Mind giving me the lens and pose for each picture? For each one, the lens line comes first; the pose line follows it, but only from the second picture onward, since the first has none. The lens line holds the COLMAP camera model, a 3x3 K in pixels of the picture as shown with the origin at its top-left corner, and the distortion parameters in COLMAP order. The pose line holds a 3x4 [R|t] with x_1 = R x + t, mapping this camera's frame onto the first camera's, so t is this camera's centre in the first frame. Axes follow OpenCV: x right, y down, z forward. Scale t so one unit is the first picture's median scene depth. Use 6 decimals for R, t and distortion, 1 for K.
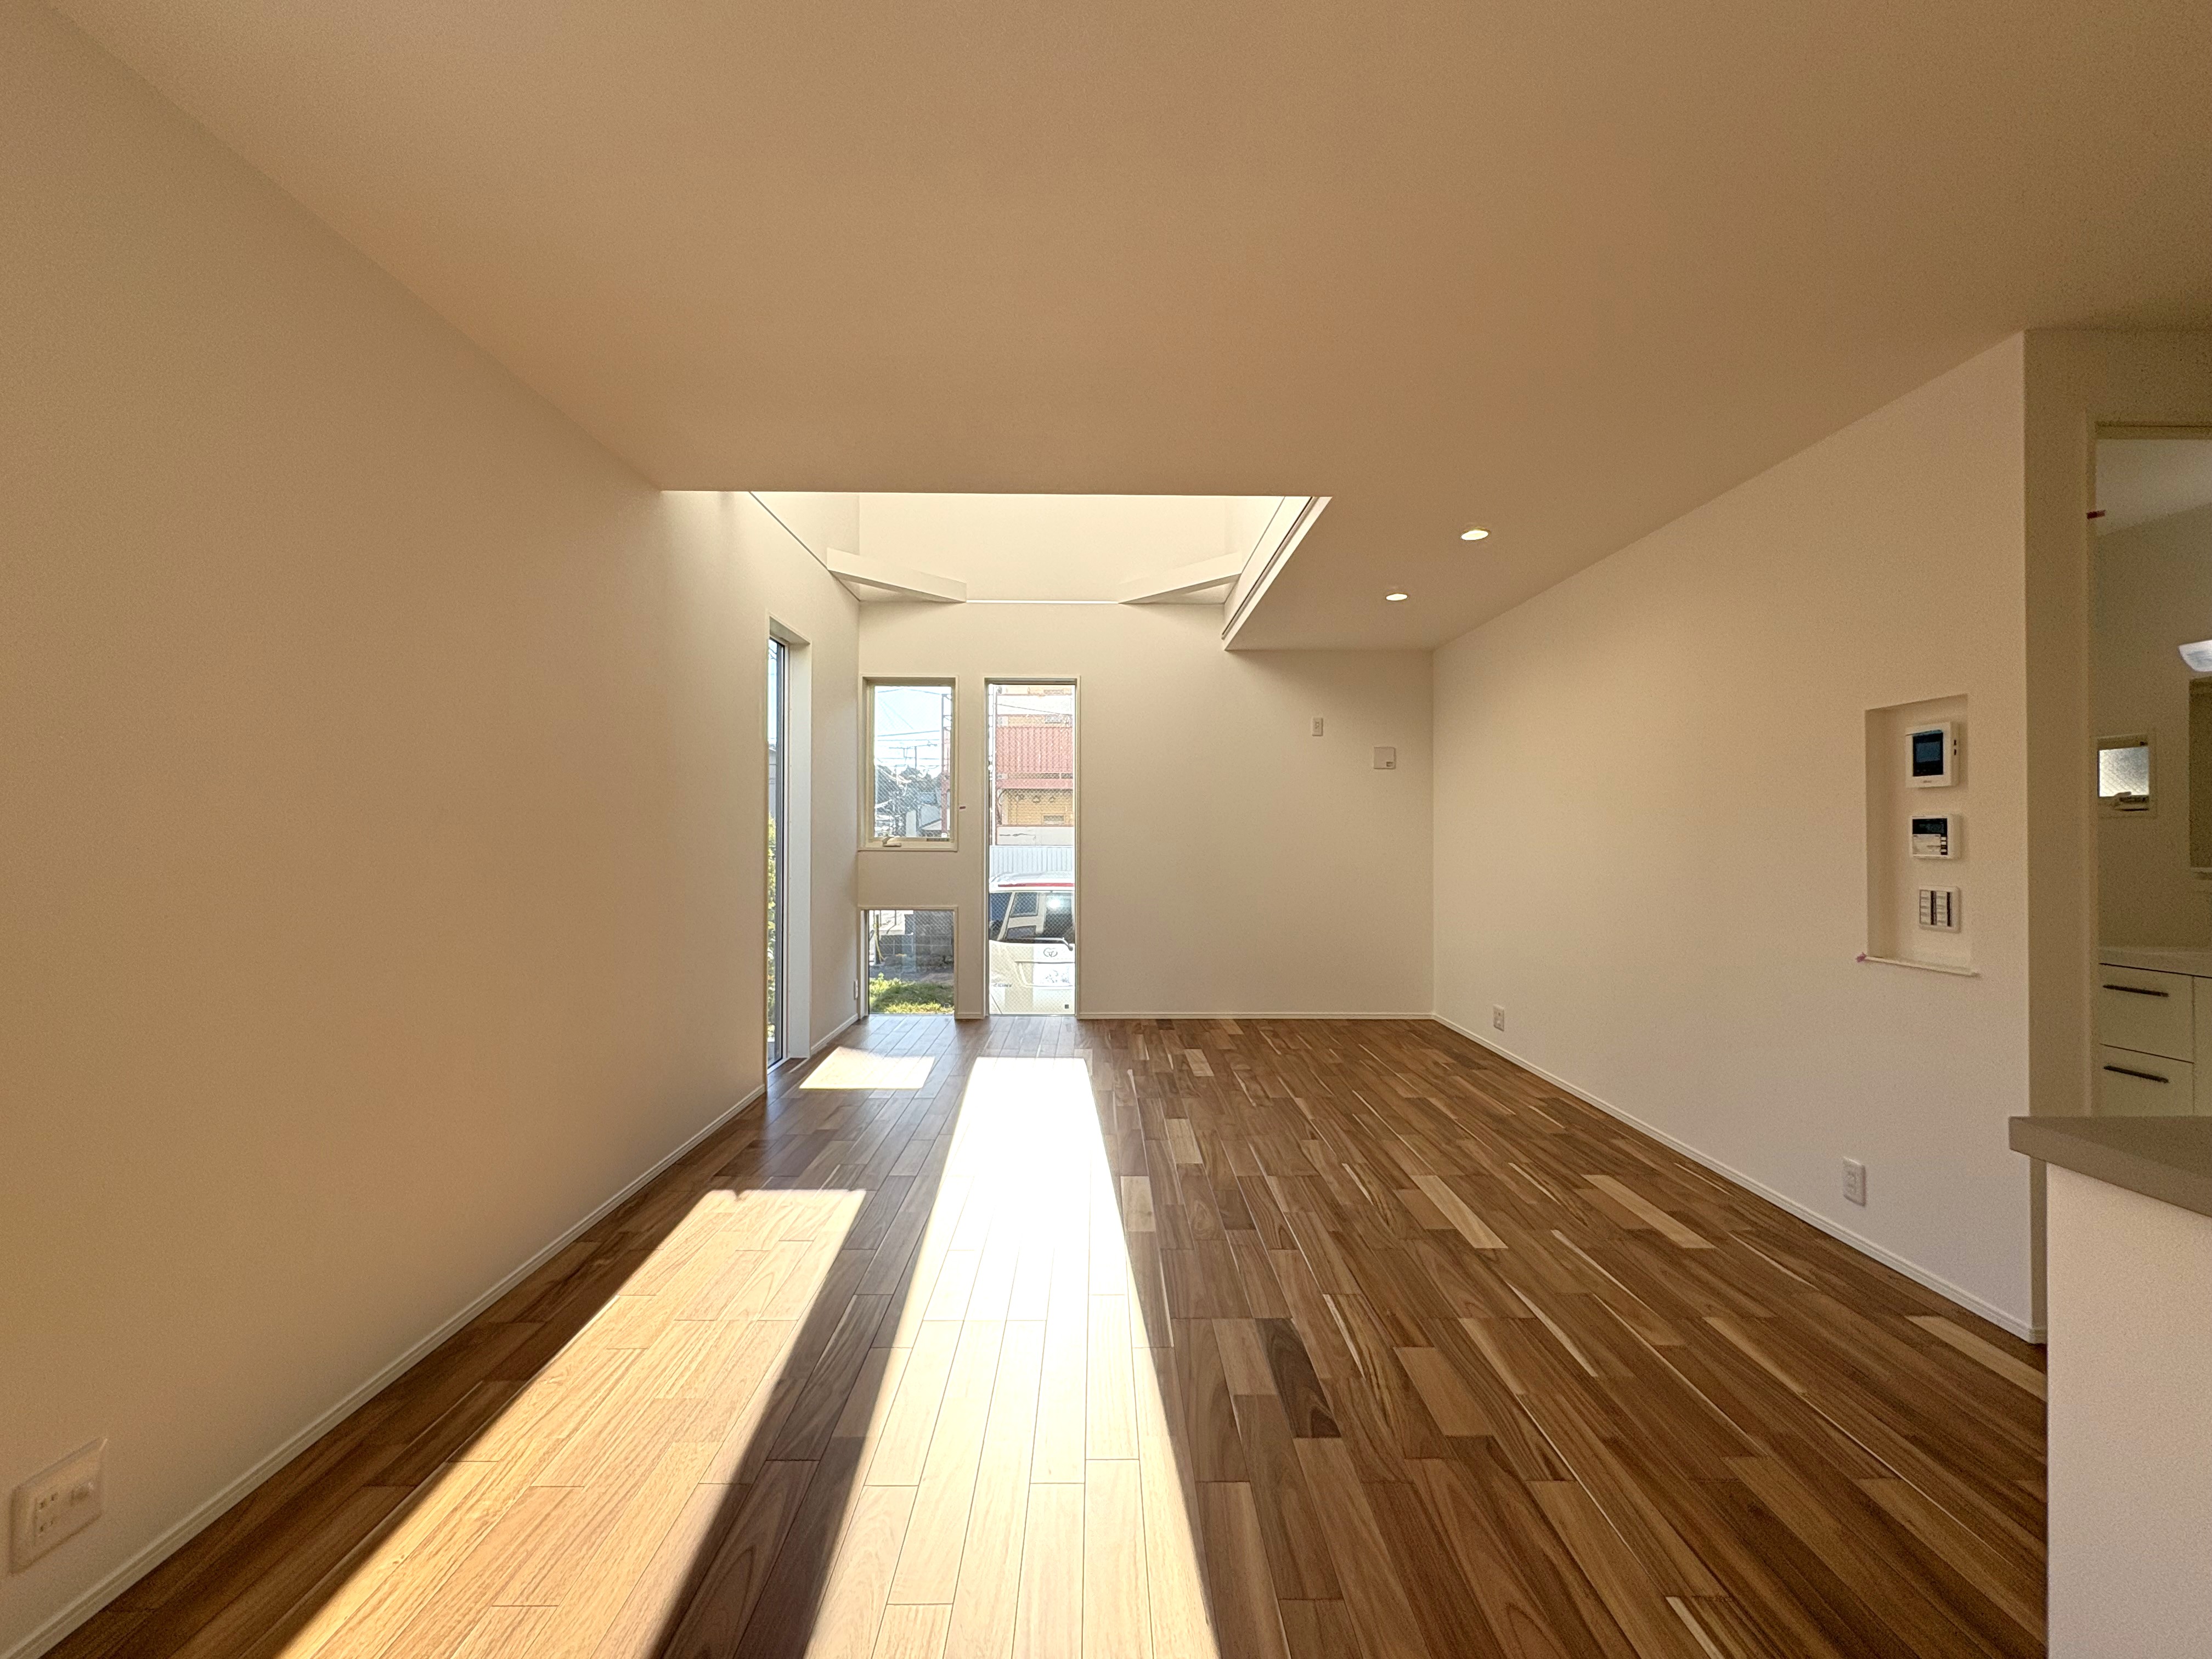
lens RADIAL K [[879.8, 0, 1106.6], [0, 879.8, 834.1], [0, 0, 1]] dist [0.000524, 0.000426]
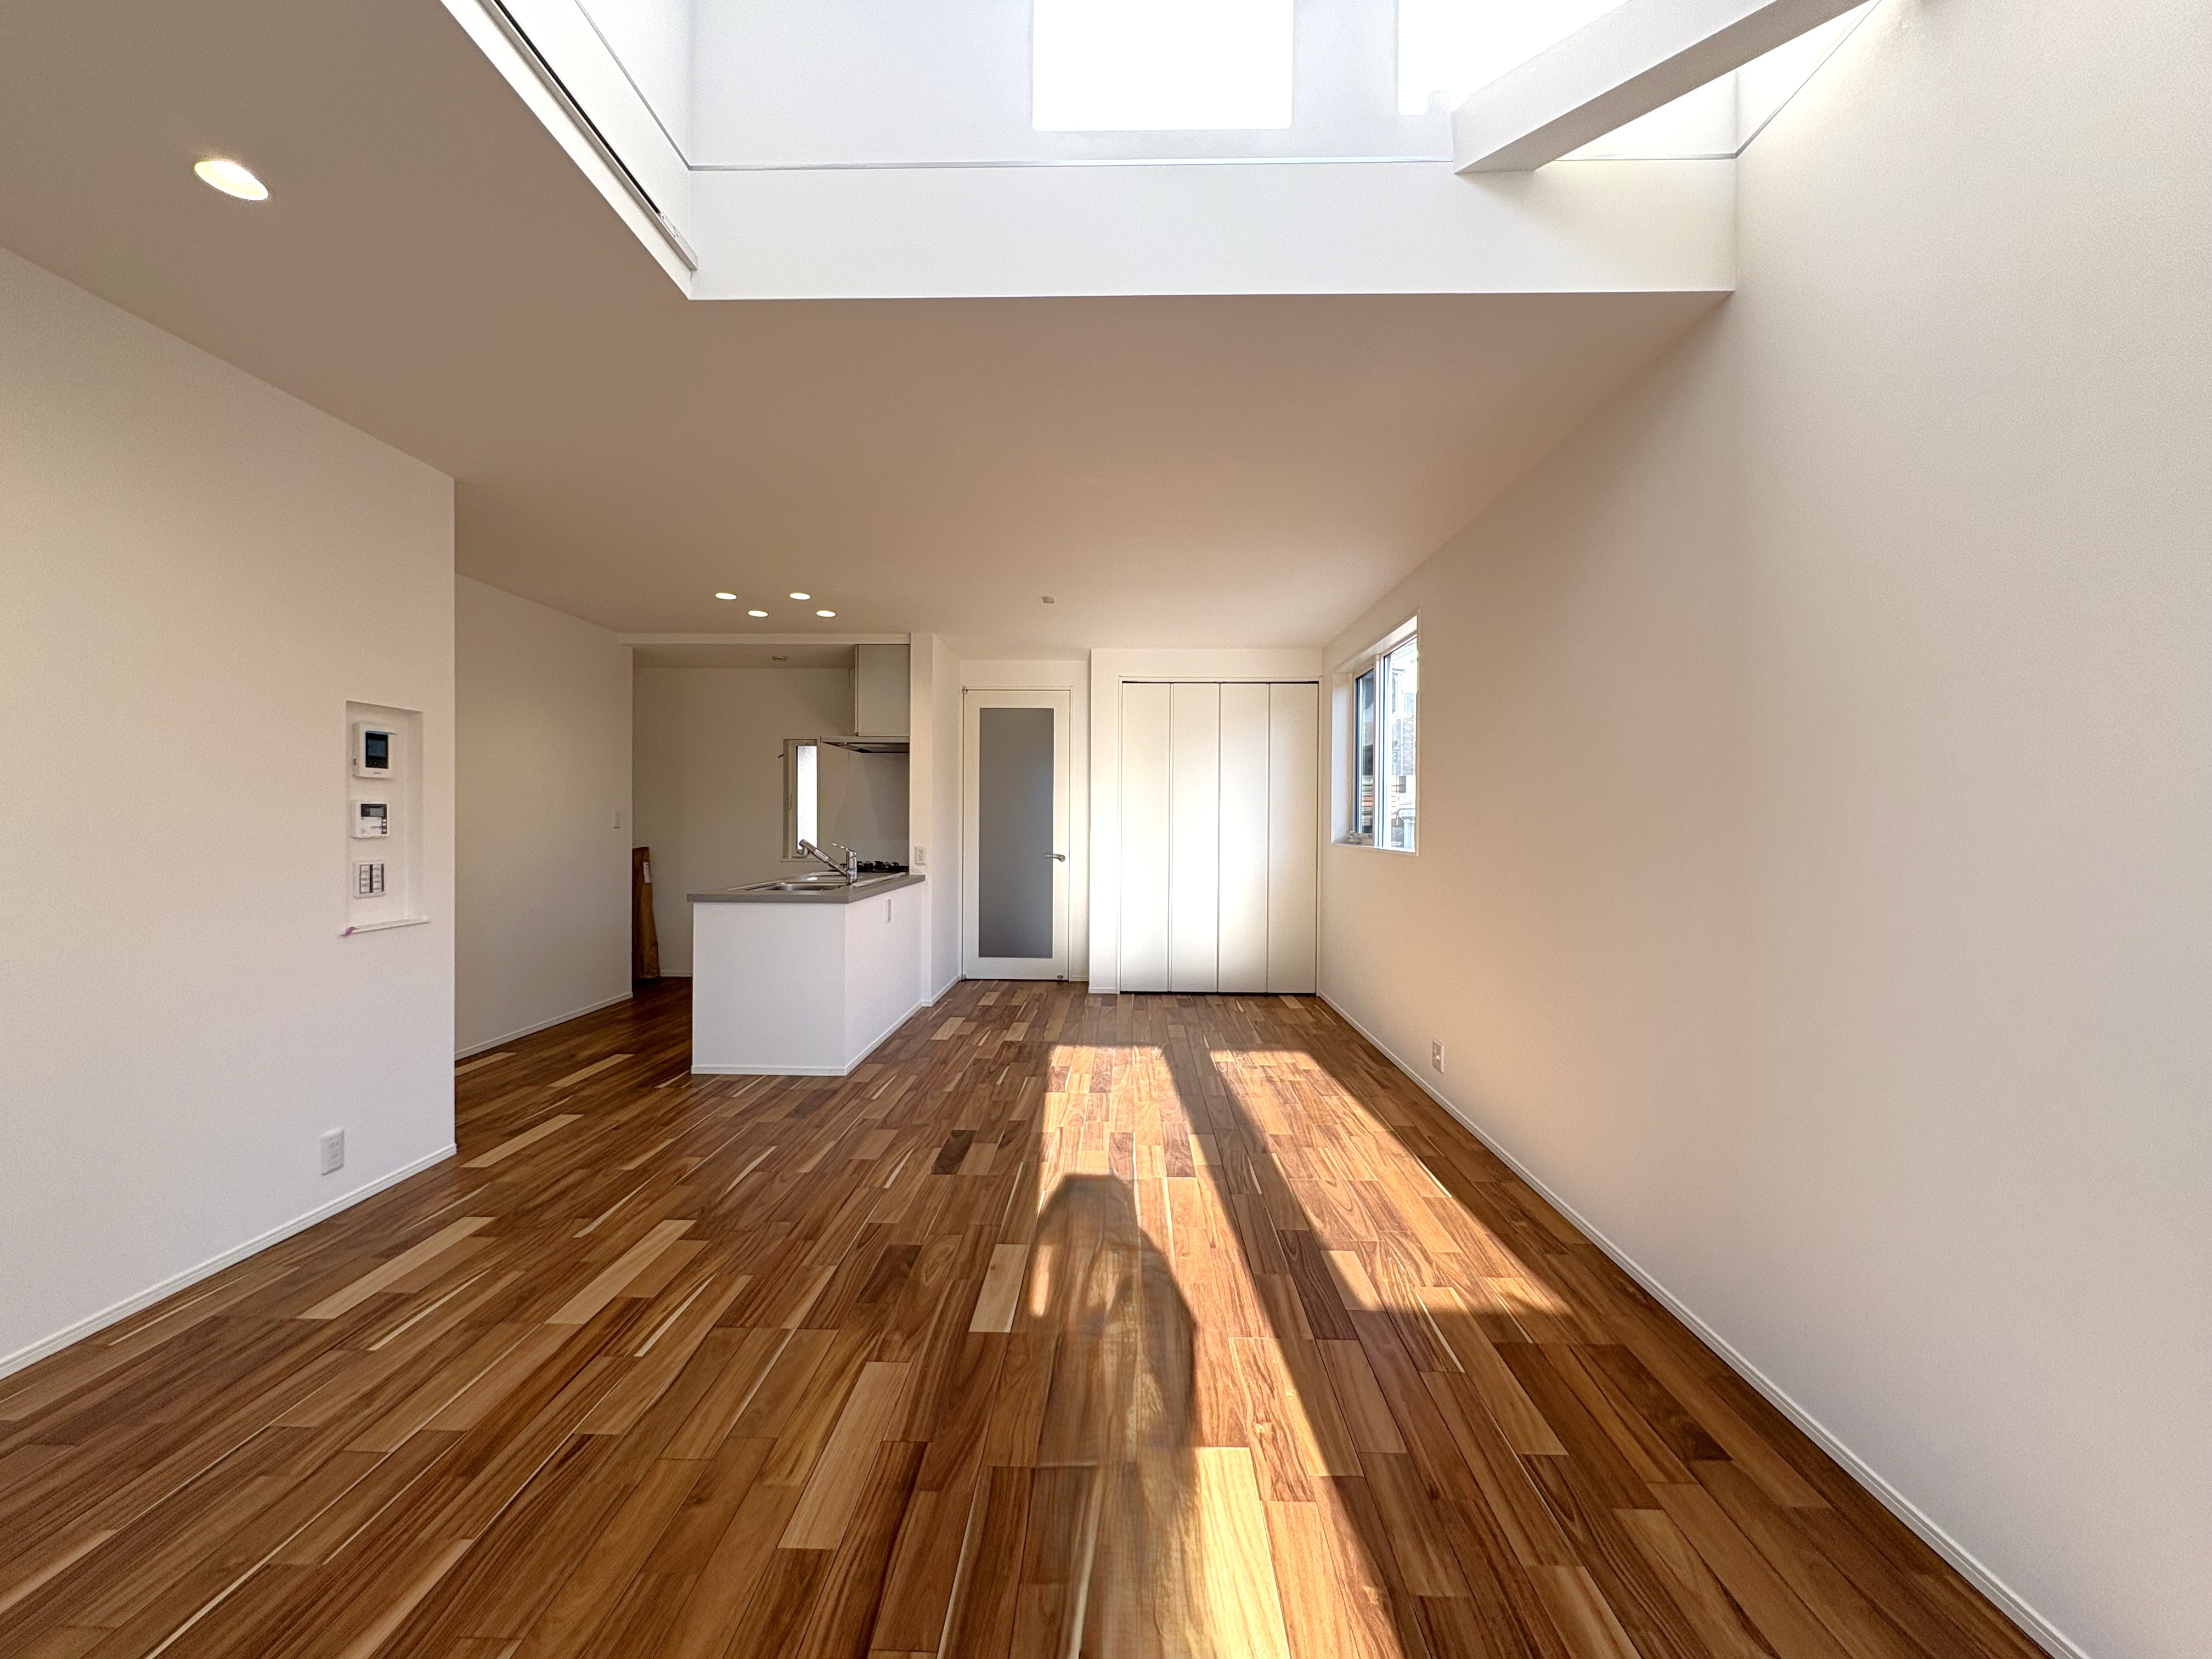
lens RADIAL K [[879.8, 0, 1111.7], [0, 879.8, 823.3], [0, 0, 1]] dist [0.000524, 0.000426]
pose [[-0.999558, -0.009533, 0.028149, -0.093572], [-0.009522, 0.999955, 0.000522, -0.001409], [-0.028153, 0.000254, -0.999604, 2.039432]]
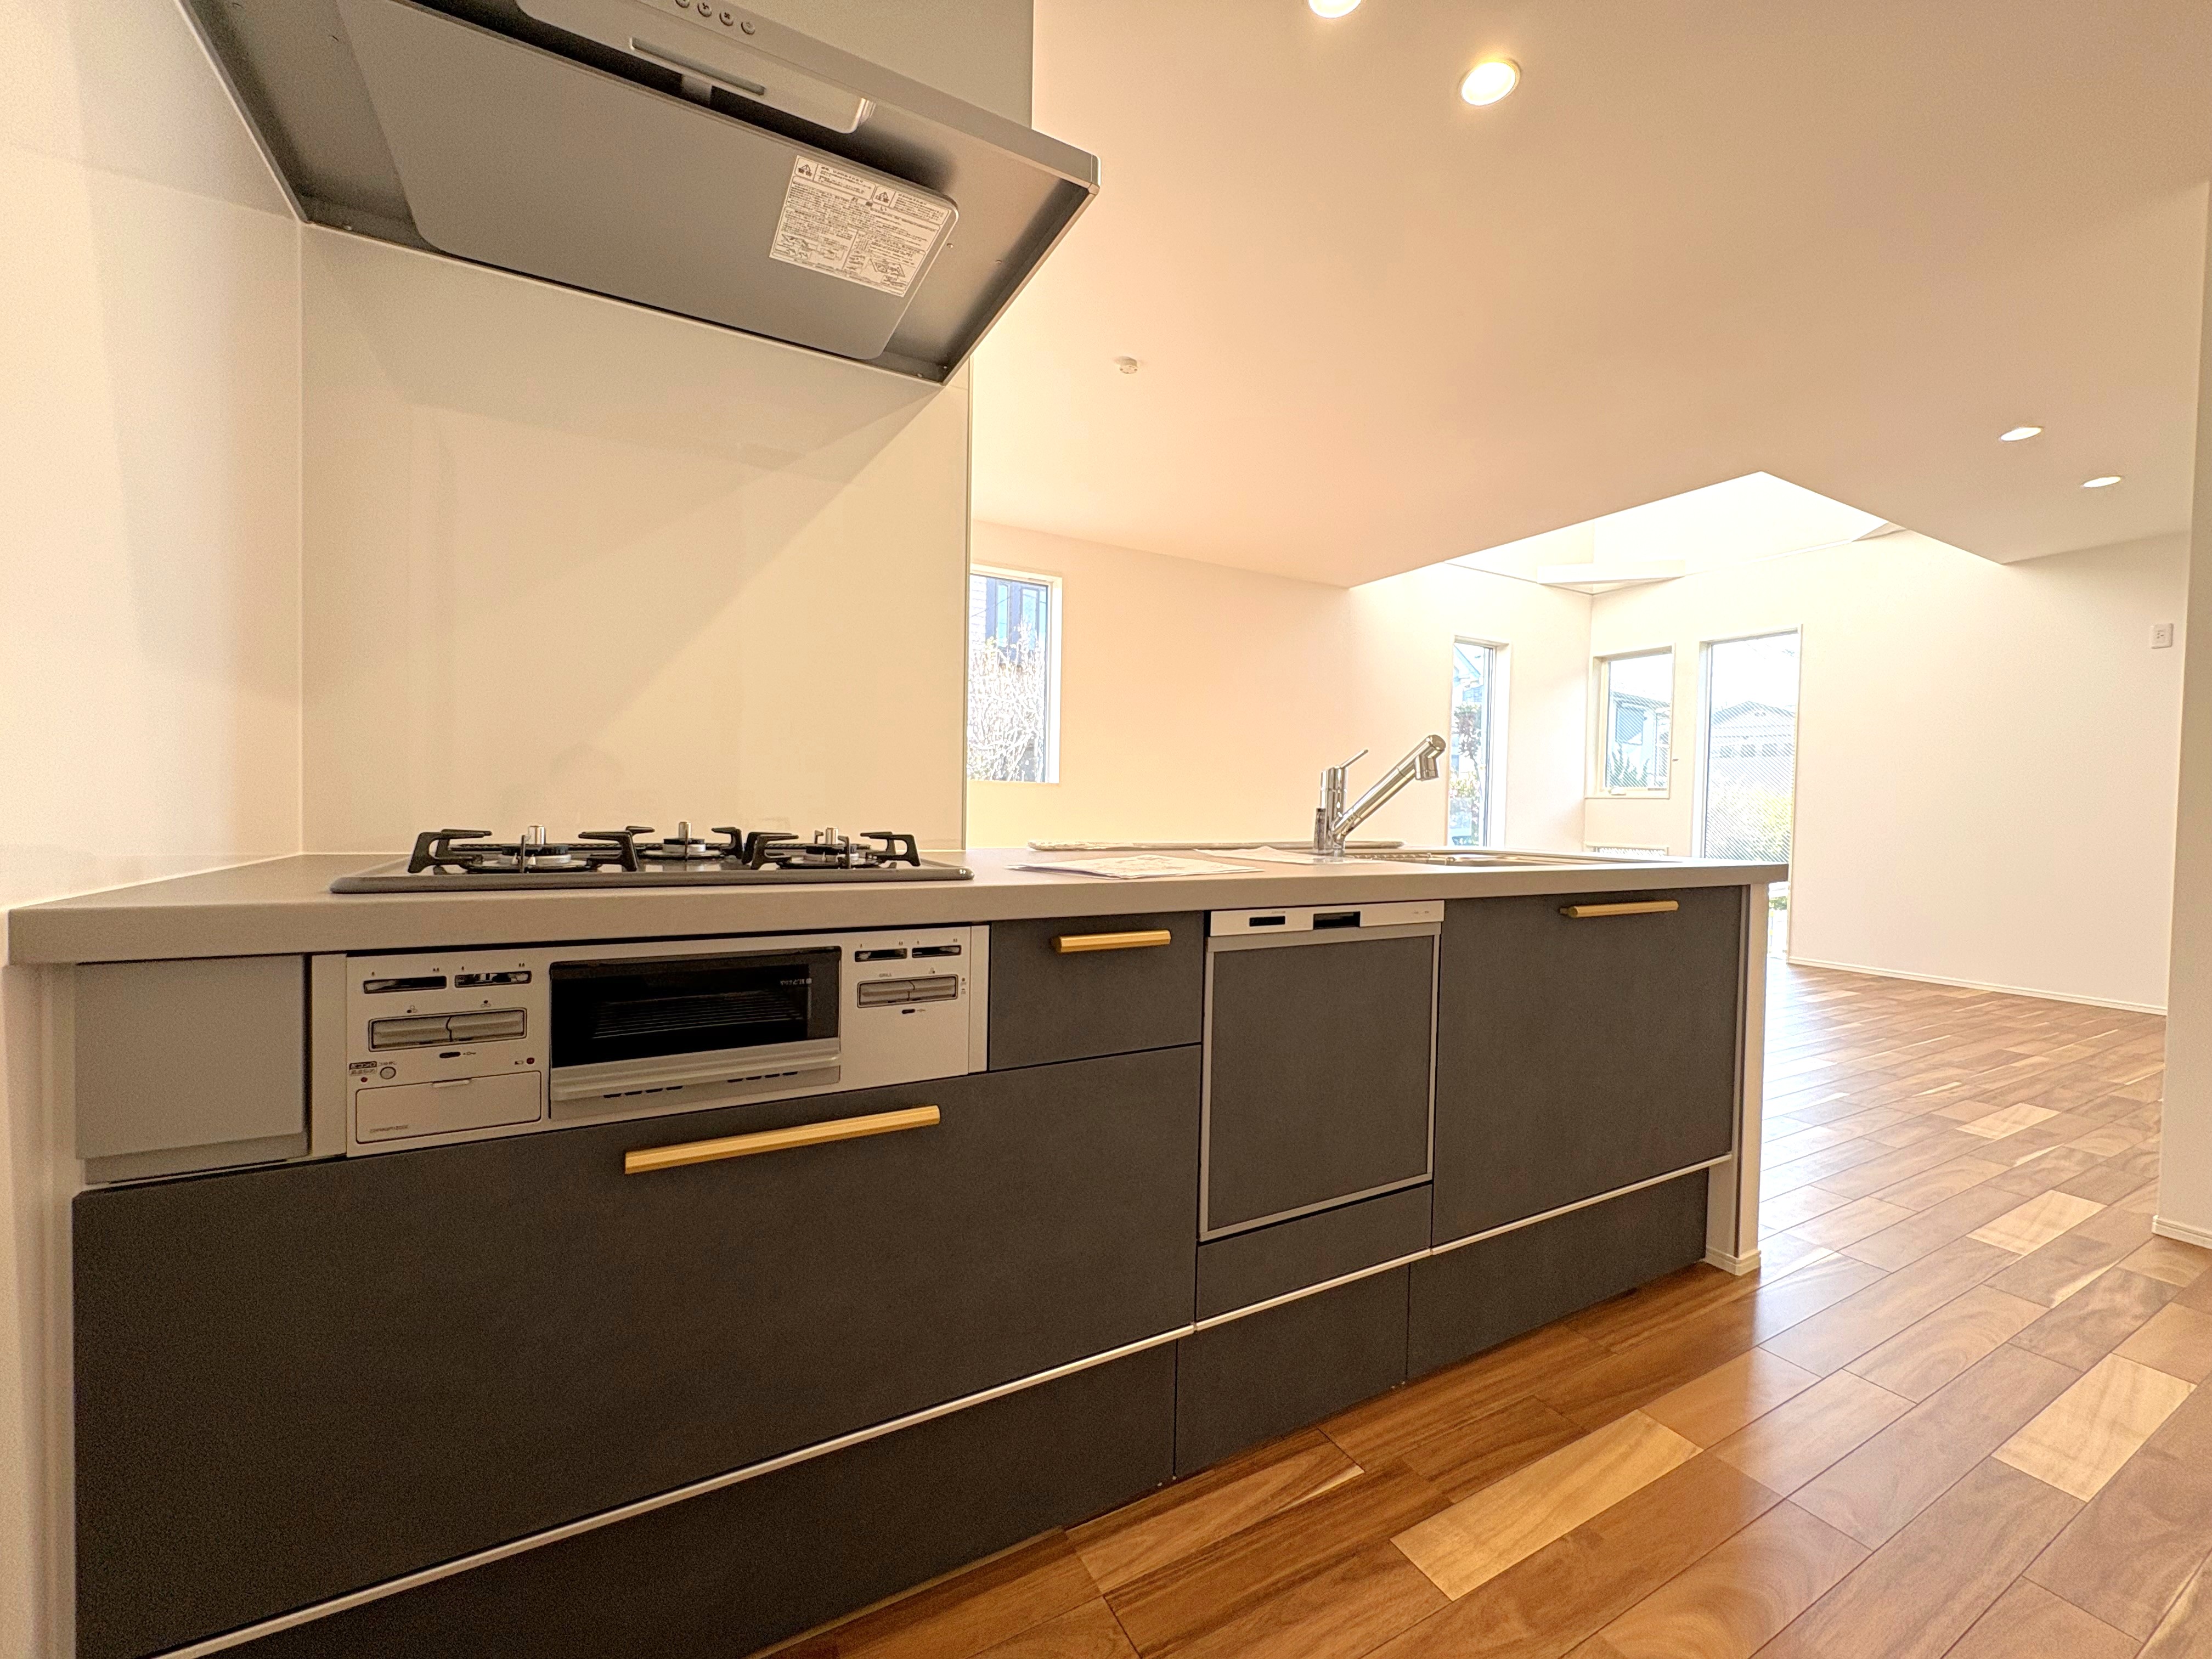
lens RADIAL K [[879.8, 0, 1105.9], [0, 879.8, 824.0], [0, 0, 1]] dist [0.000524, 0.000426]
pose [[0.473701, 0.026494, -0.880287, 1.110942], [-0.020687, 0.999606, 0.018953, 0.105363], [0.880443, 0.009232, 0.474063, -0.412185]]
